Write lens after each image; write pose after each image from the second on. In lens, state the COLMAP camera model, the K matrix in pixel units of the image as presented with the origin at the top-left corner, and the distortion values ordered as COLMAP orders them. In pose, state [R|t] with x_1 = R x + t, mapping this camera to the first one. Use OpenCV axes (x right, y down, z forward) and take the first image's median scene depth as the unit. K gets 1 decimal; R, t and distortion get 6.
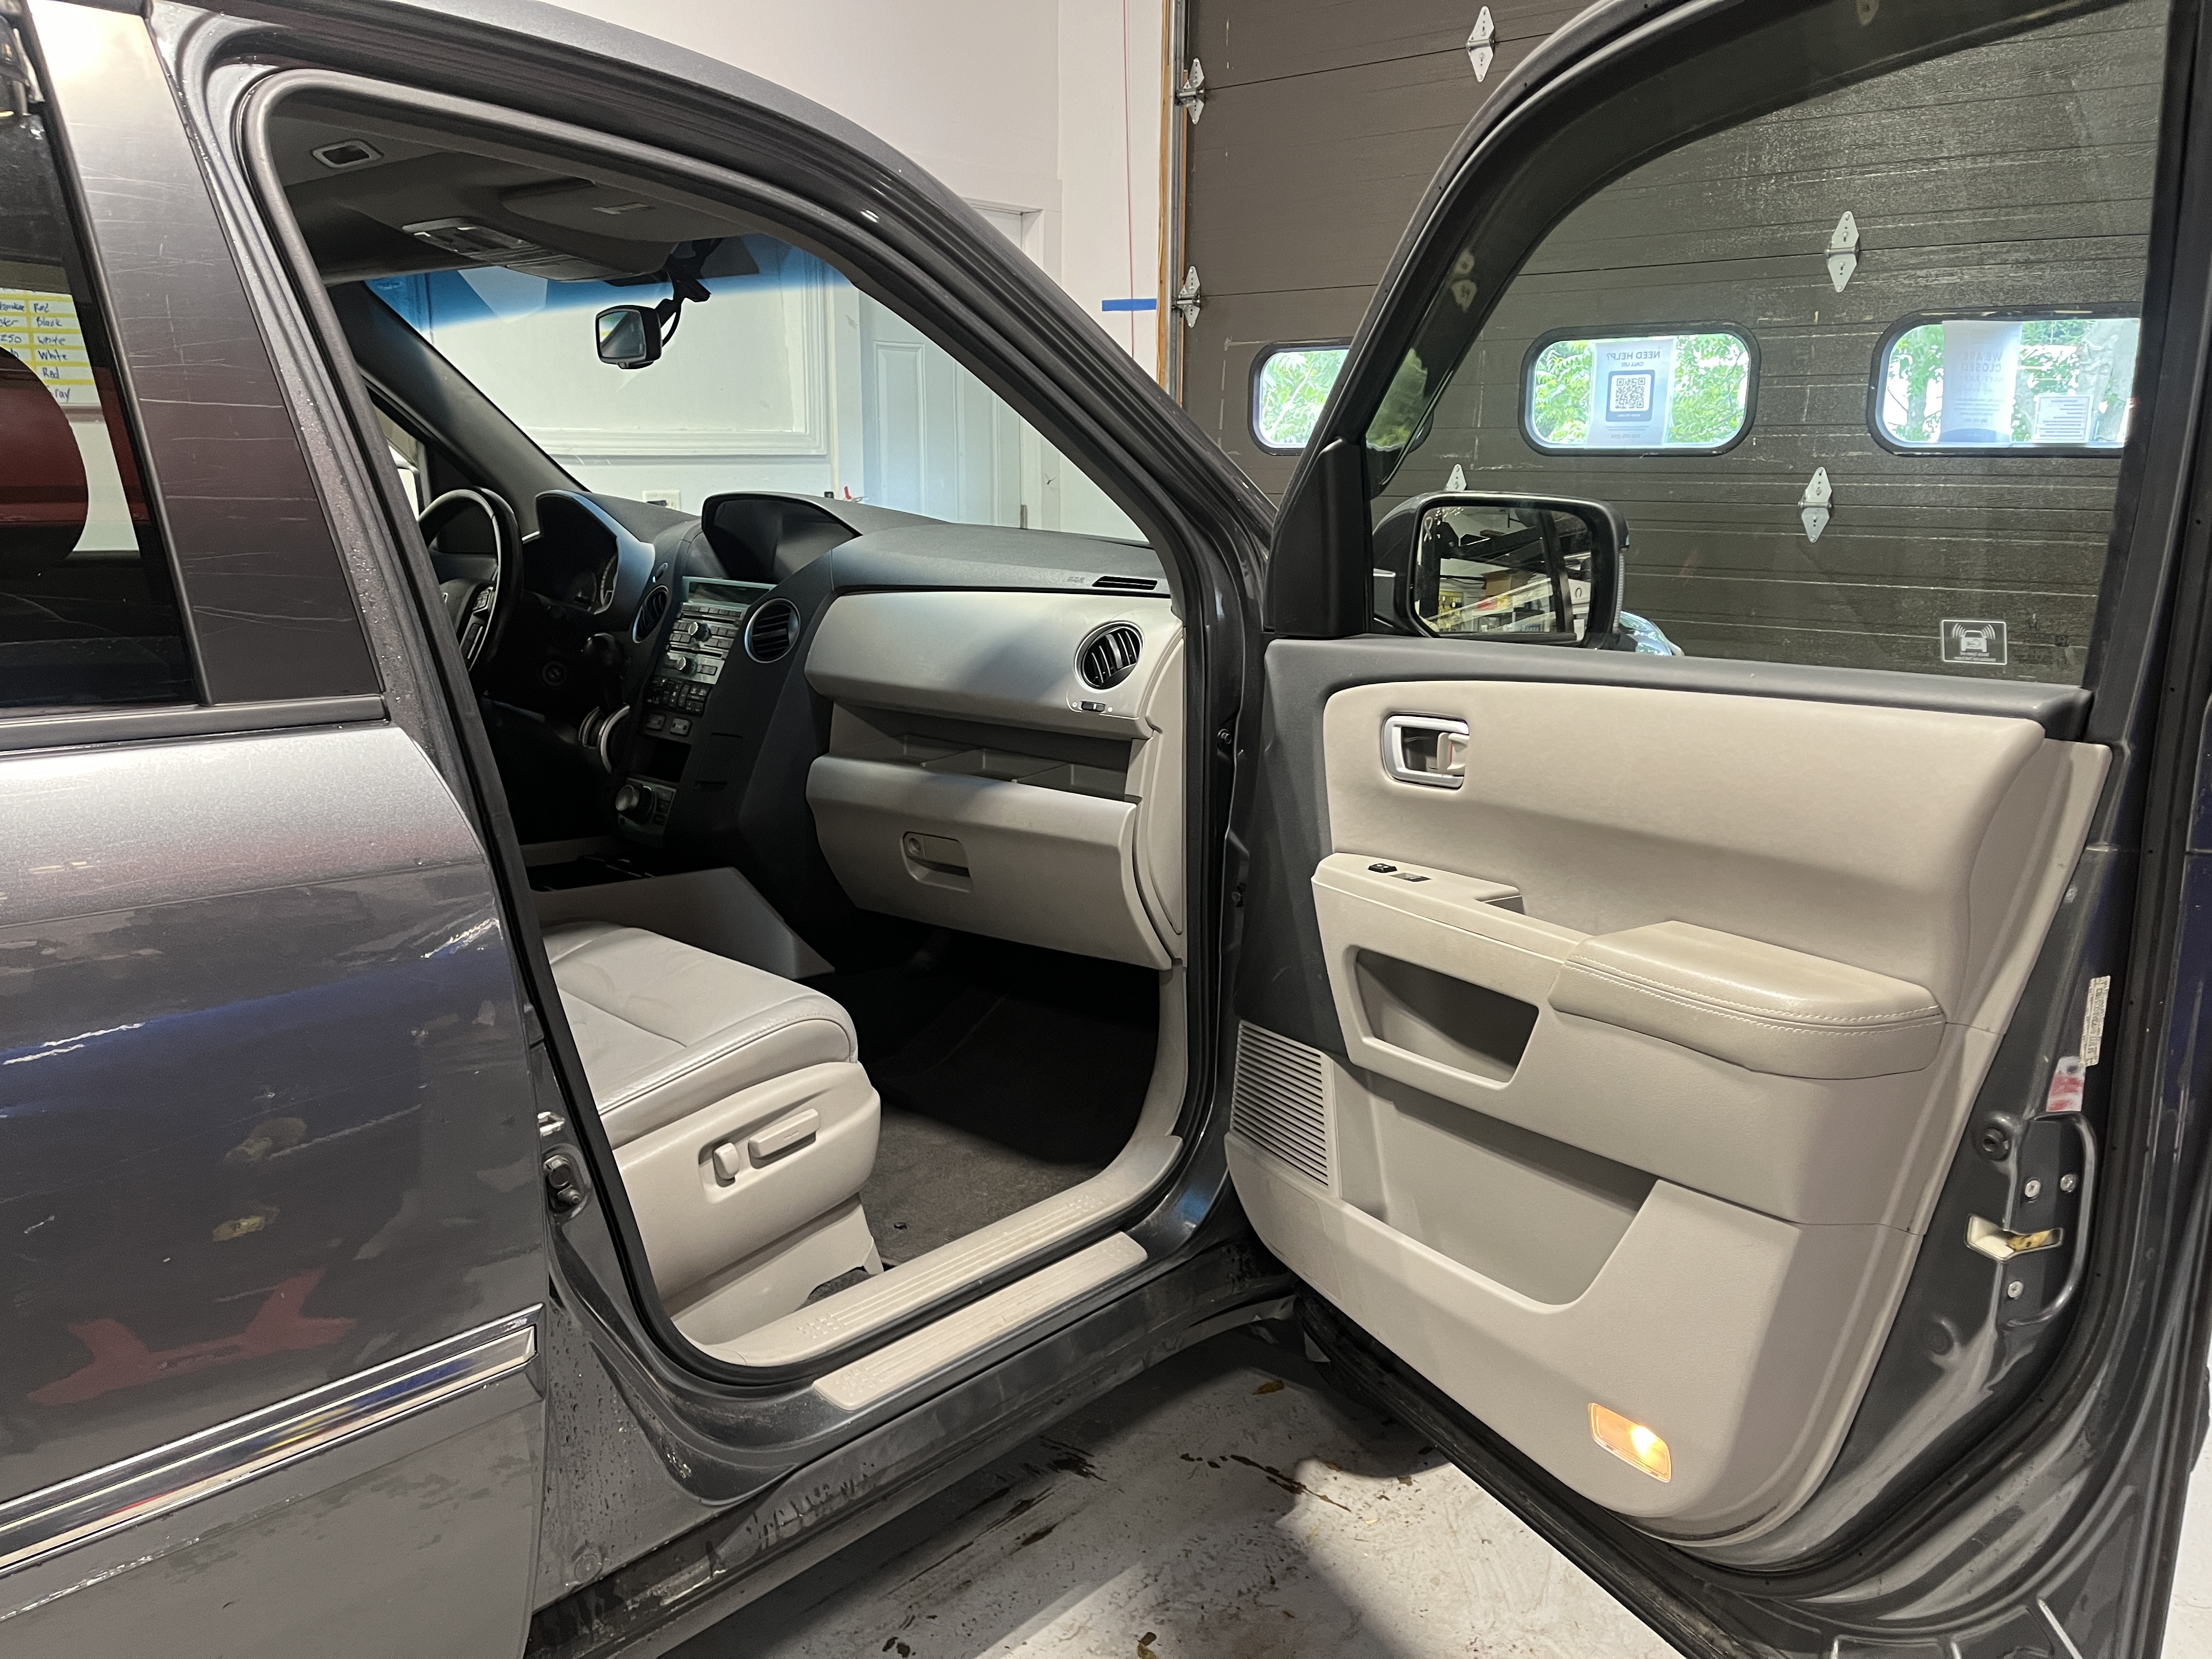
lens RADIAL K [[1699.0, 0, 1111.3], [0, 1699.0, 829.4], [0, 0, 1]] dist [0.080311, -0.108964]
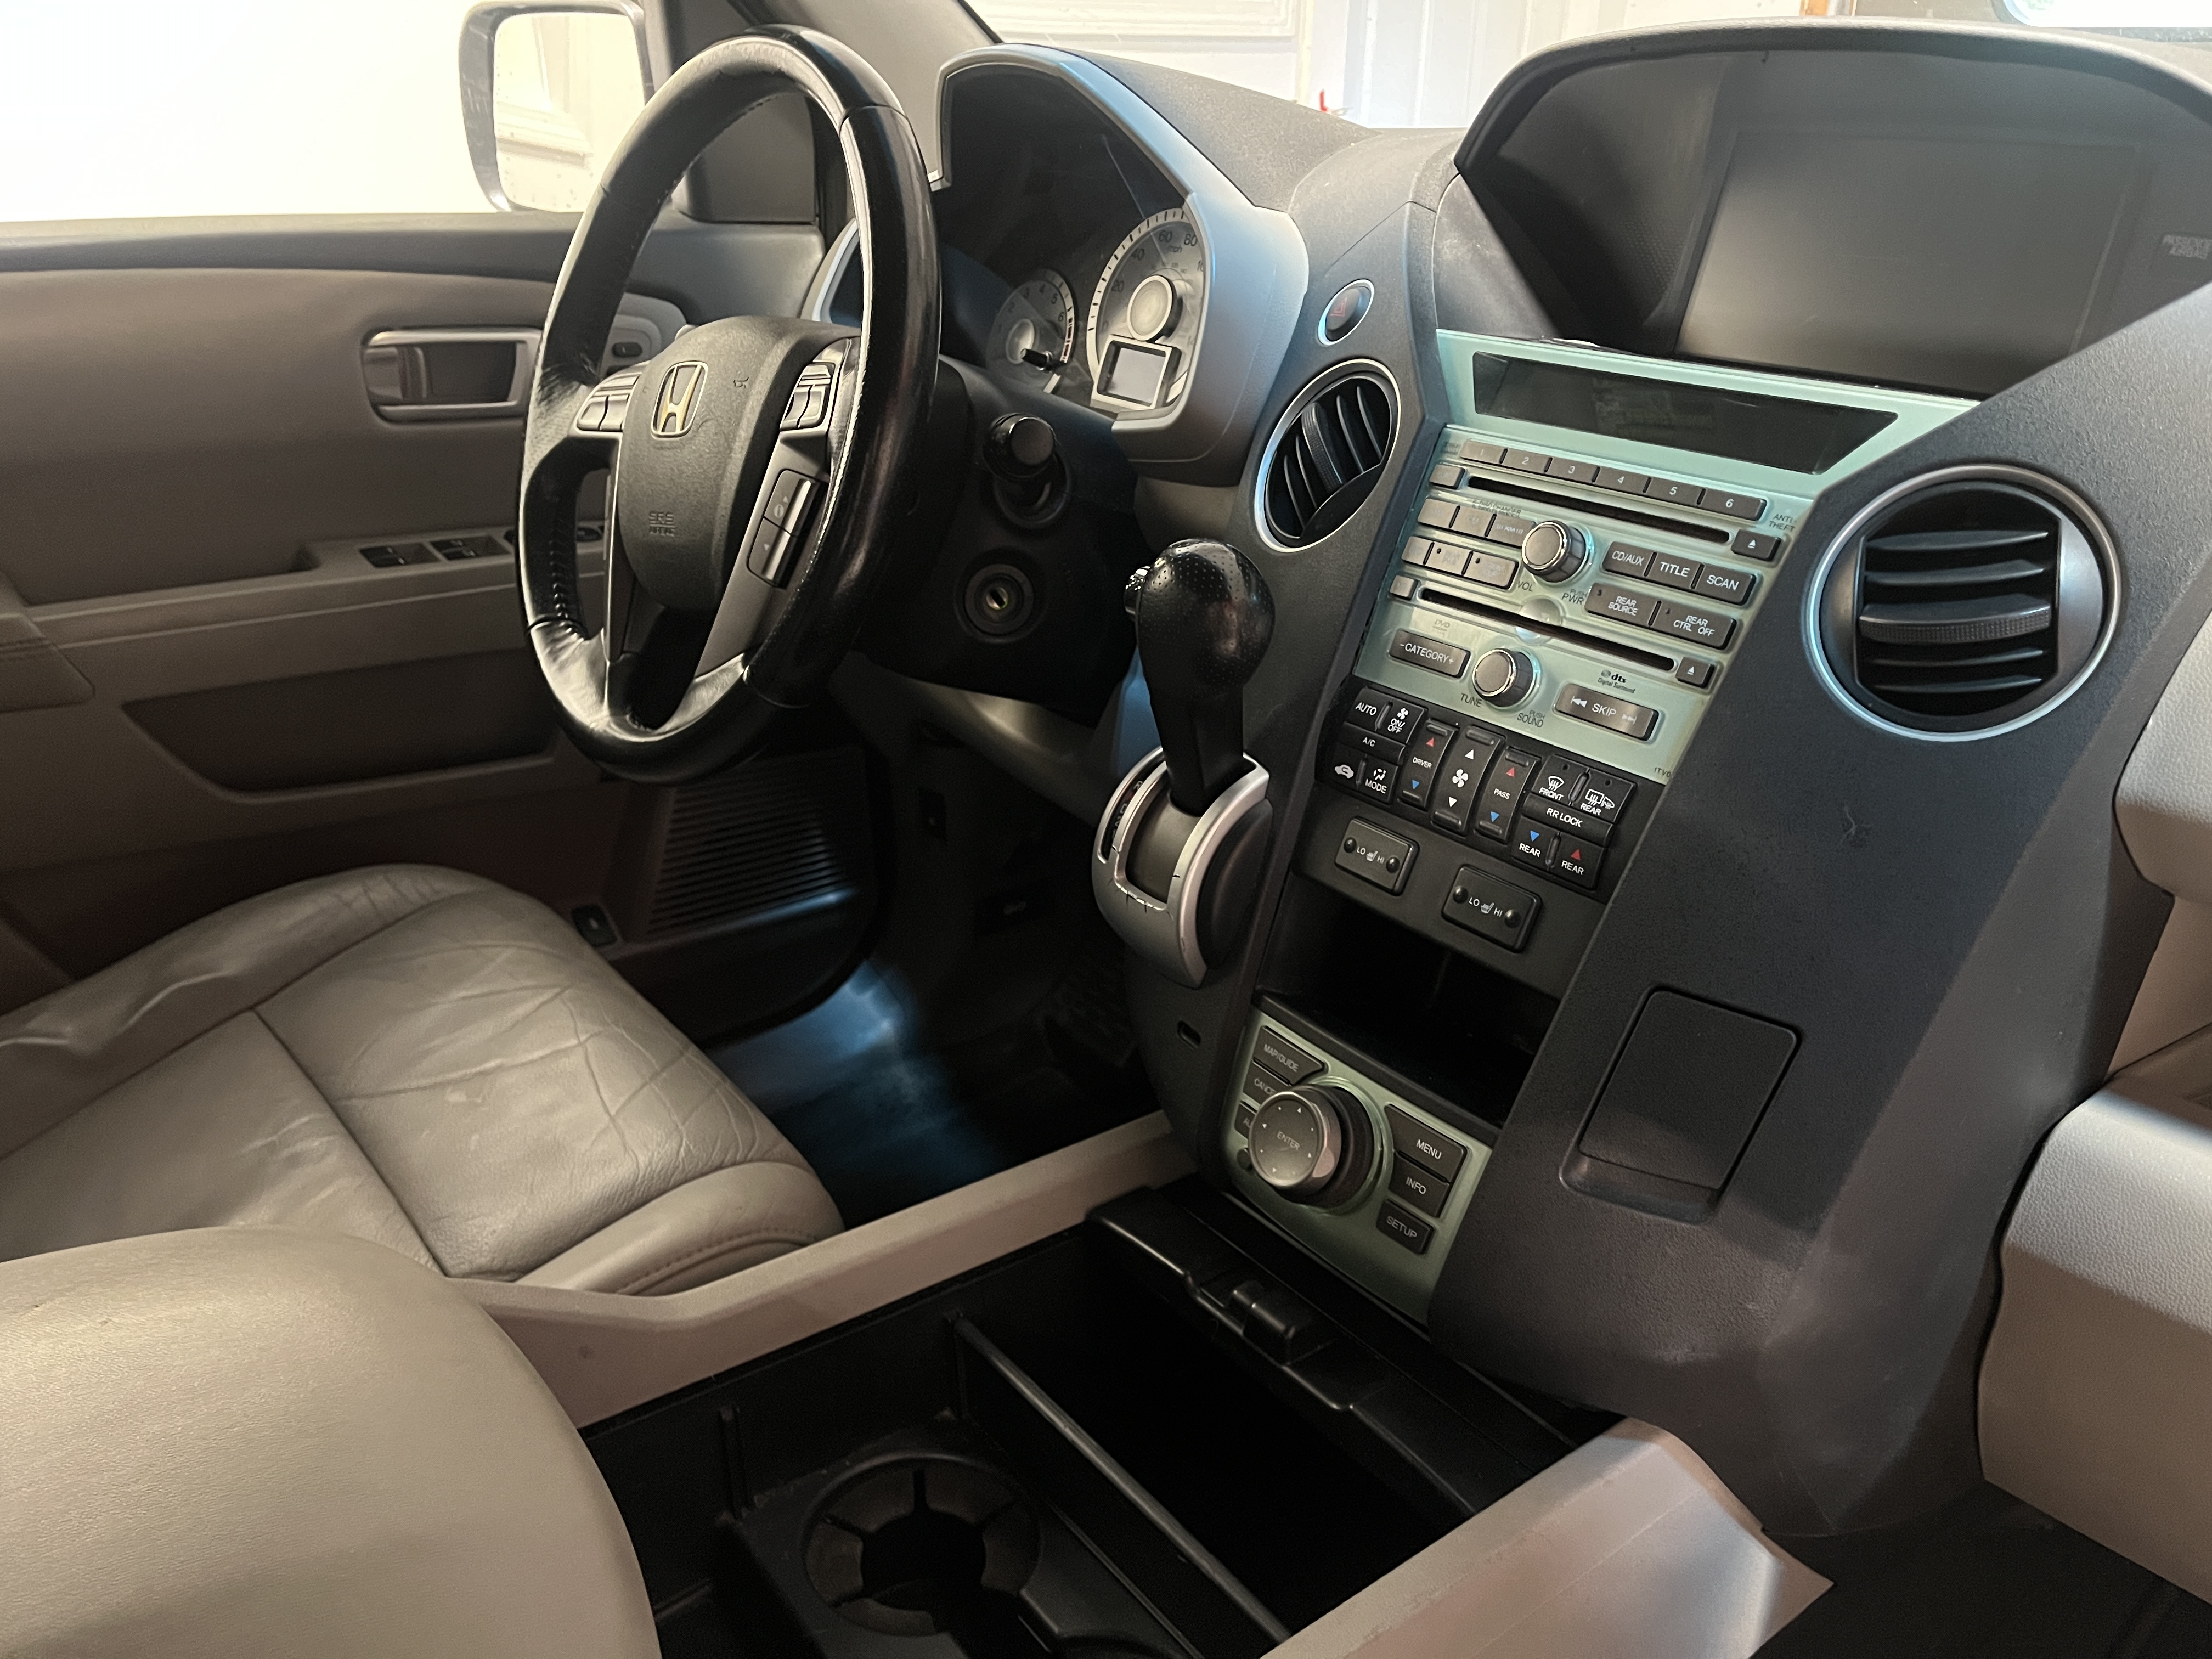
lens RADIAL K [[1699.0, 0, 1105.2], [0, 1699.0, 818.1], [0, 0, 1]] dist [0.080311, -0.108964]
pose [[0.987752, 0.062150, -0.143119, -0.268156], [-0.034154, 0.981123, 0.190343, -0.122702], [0.152248, -0.183123, 0.971229, 0.700075]]
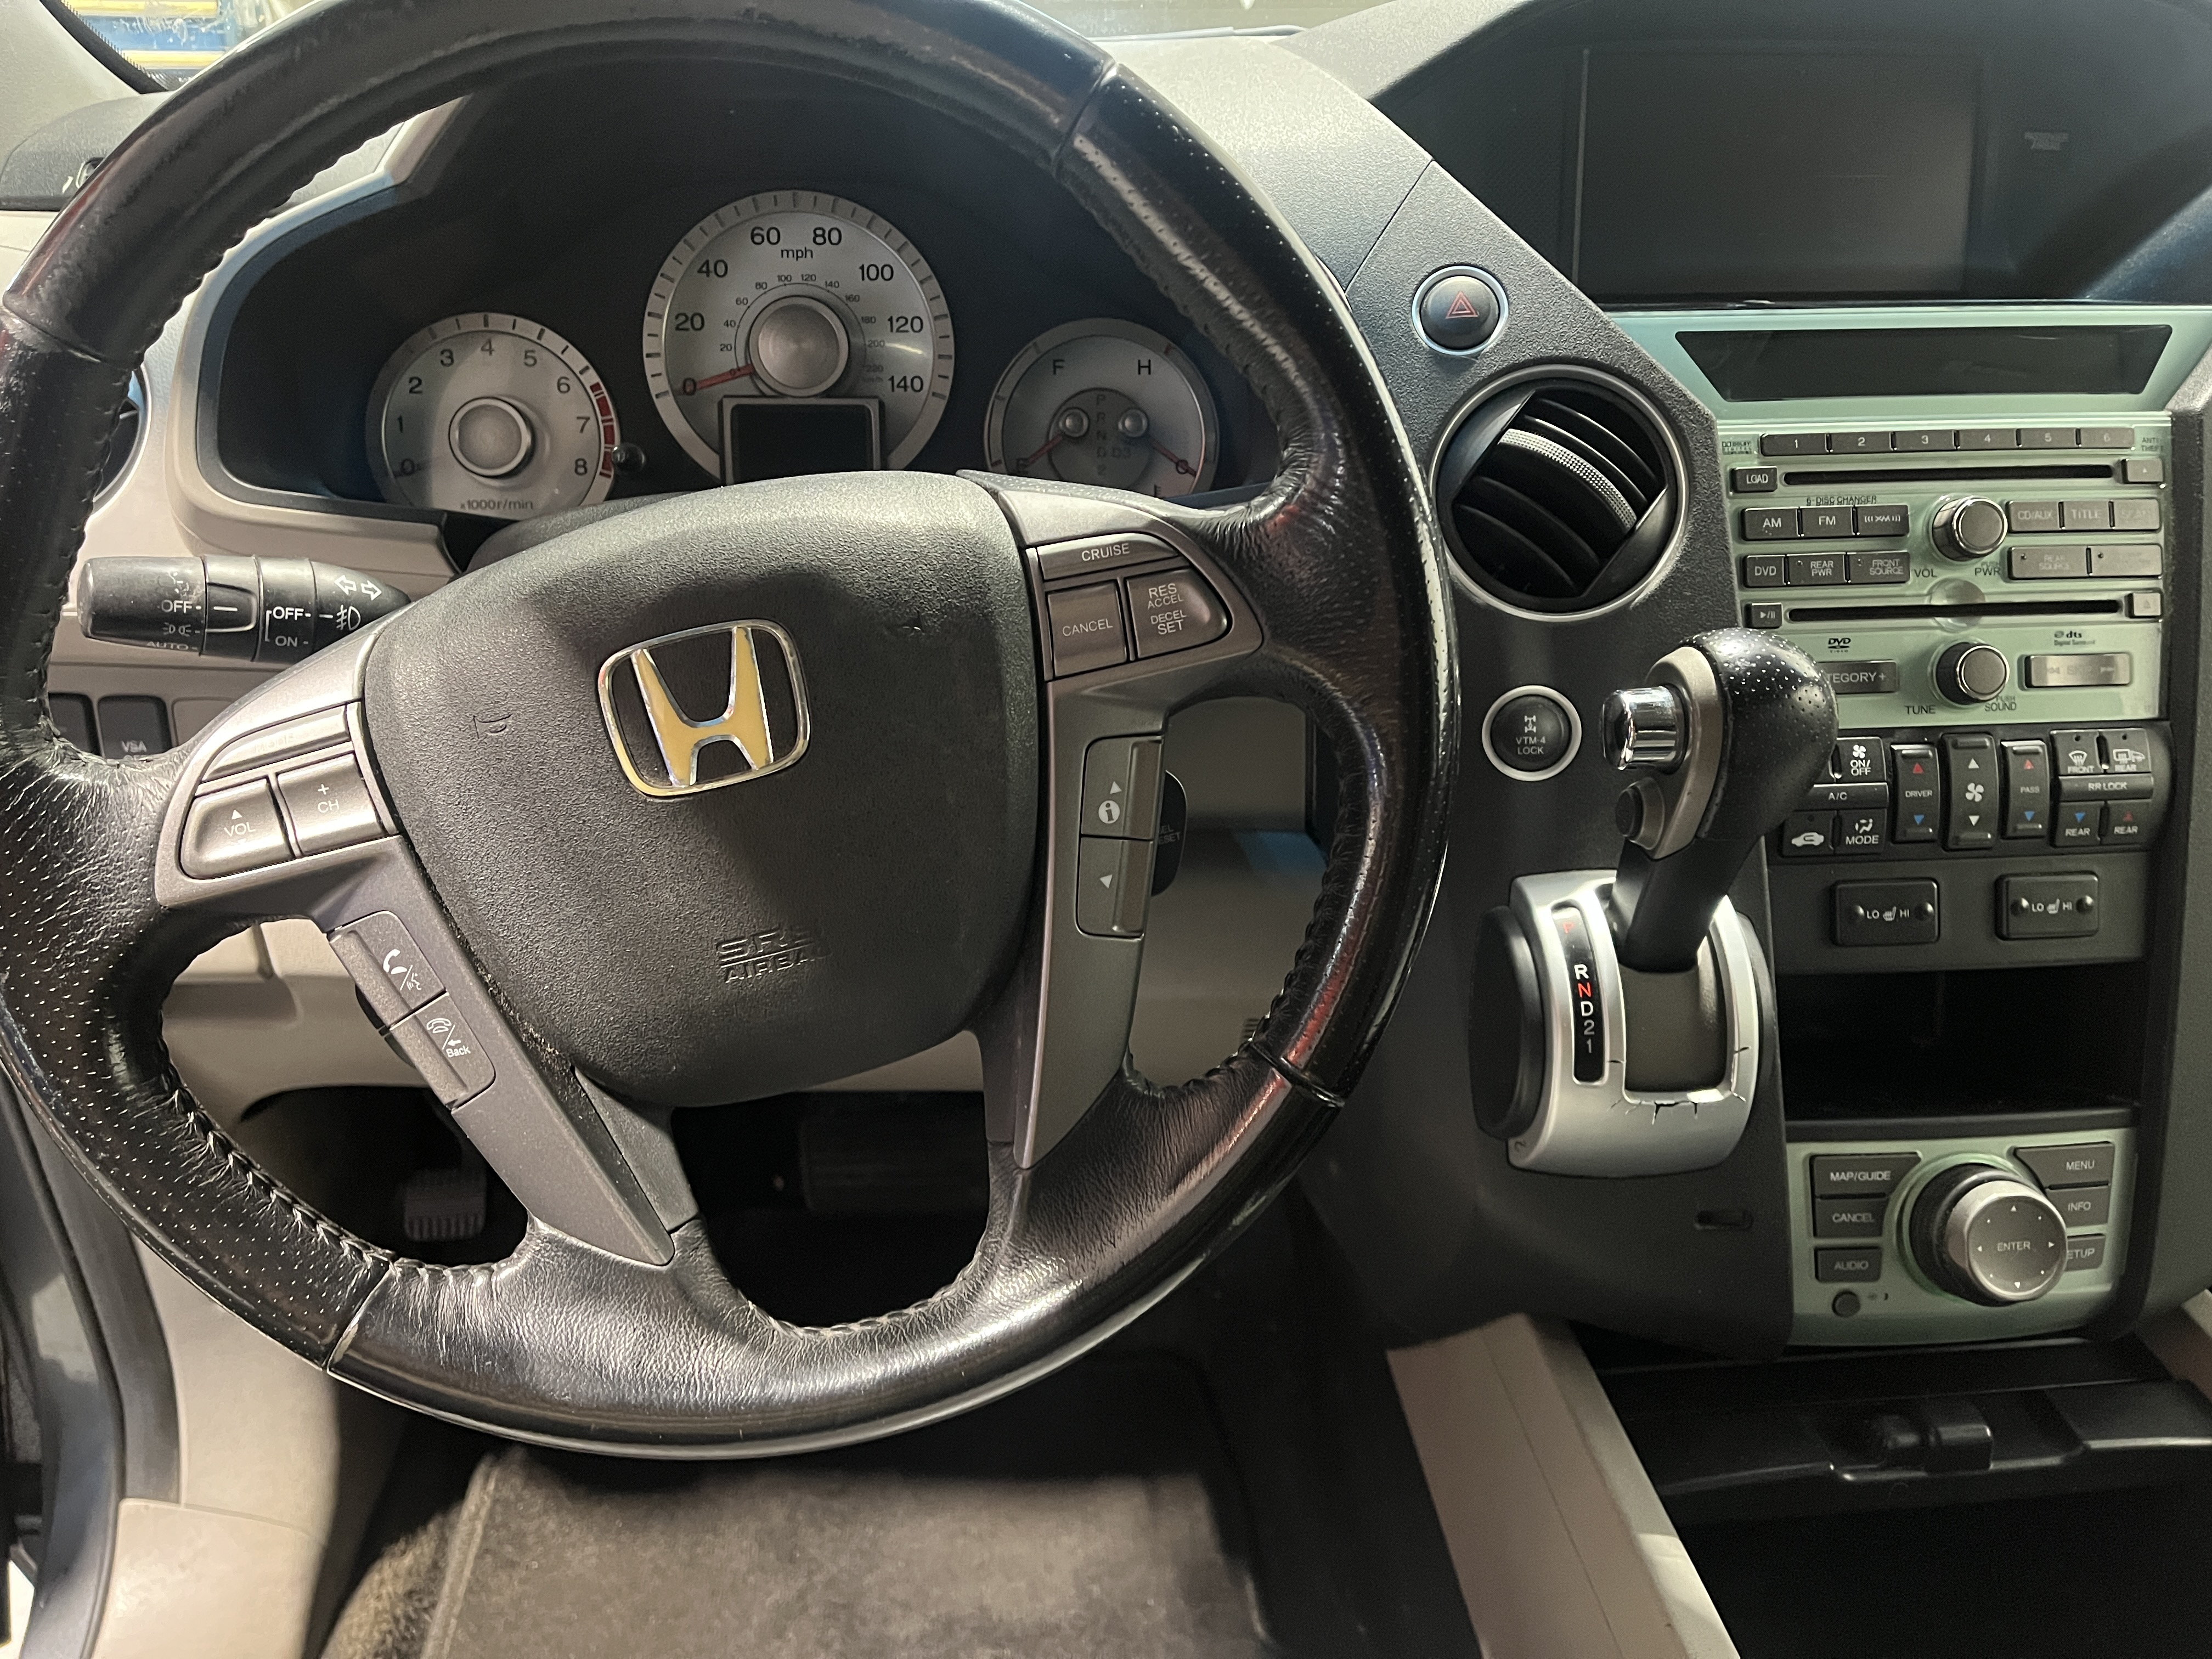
lens RADIAL K [[1699.0, 0, 1128.1], [0, 1699.0, 822.2], [0, 0, 1]] dist [0.080311, -0.108964]
pose [[0.654325, -0.338443, 0.676251, -0.507924], [0.155745, 0.935400, 0.317444, -0.174625], [-0.740002, -0.102389, 0.664766, 0.903687]]
